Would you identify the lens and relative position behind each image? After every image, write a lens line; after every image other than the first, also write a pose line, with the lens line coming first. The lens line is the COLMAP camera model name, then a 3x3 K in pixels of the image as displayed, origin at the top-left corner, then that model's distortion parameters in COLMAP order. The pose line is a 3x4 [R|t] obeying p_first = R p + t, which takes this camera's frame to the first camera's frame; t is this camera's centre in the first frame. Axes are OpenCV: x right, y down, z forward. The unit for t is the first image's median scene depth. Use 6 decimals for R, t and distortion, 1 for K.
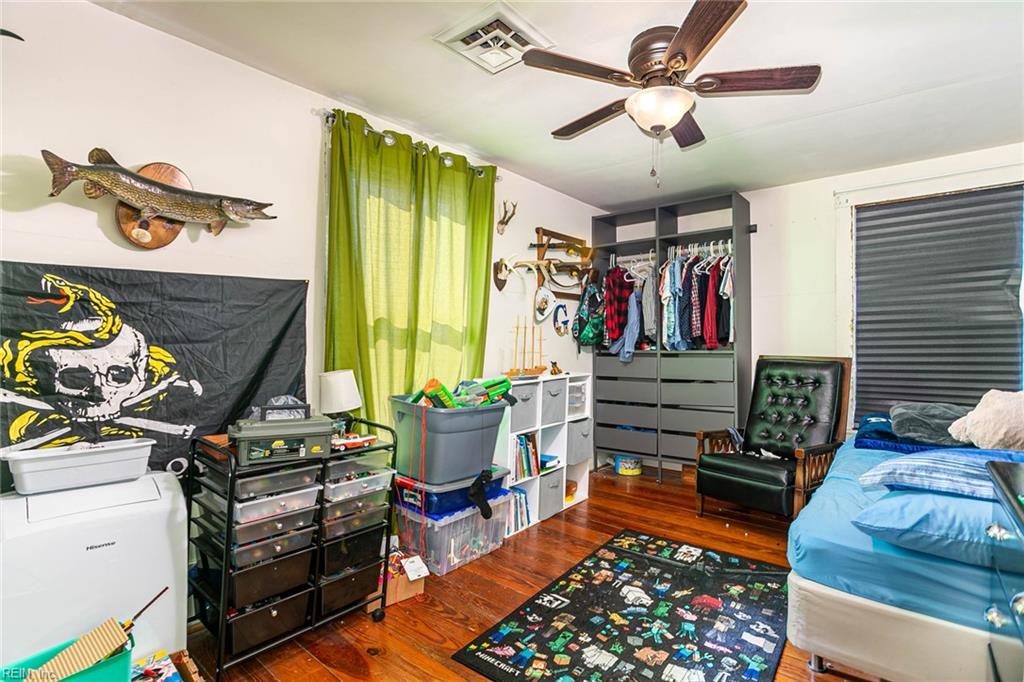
lens RADIAL K [[495.7, 0, 517.2], [0, 495.7, 344.4], [0, 0, 1]] dist [-0.015002, 0.006303]
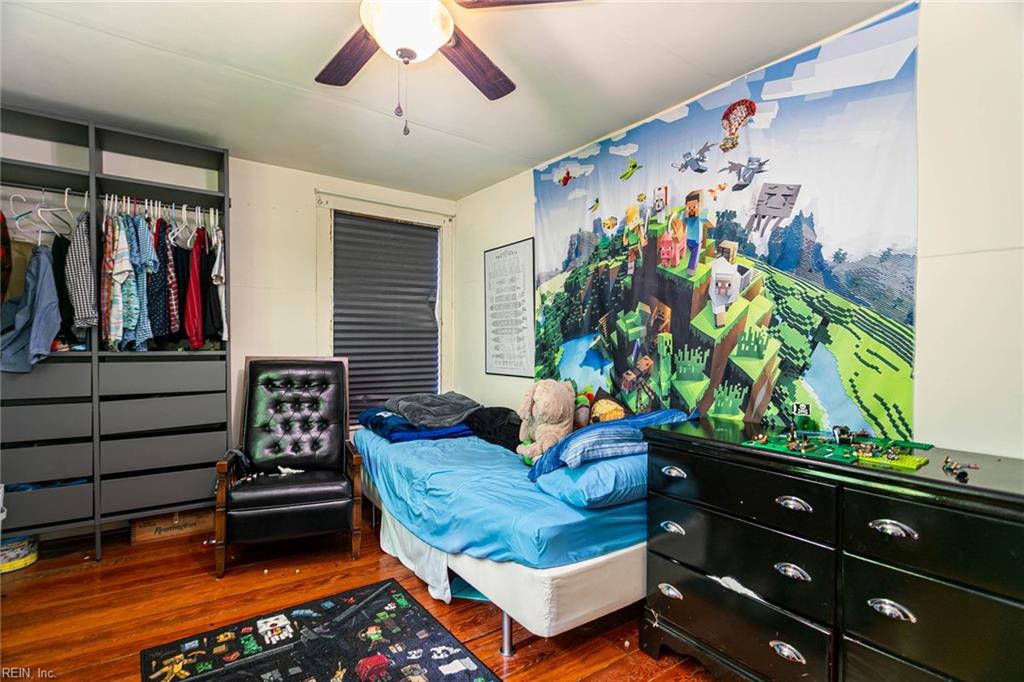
lens RADIAL K [[495.7, 0, 514.9], [0, 495.7, 342.4], [0, 0, 1]] dist [-0.015002, 0.006303]
pose [[0.262241, 0.005753, 0.964985, -0.256154], [-0.009660, 0.999948, -0.003336, -0.004731], [-0.964954, -0.008447, 0.262283, 0.436328]]
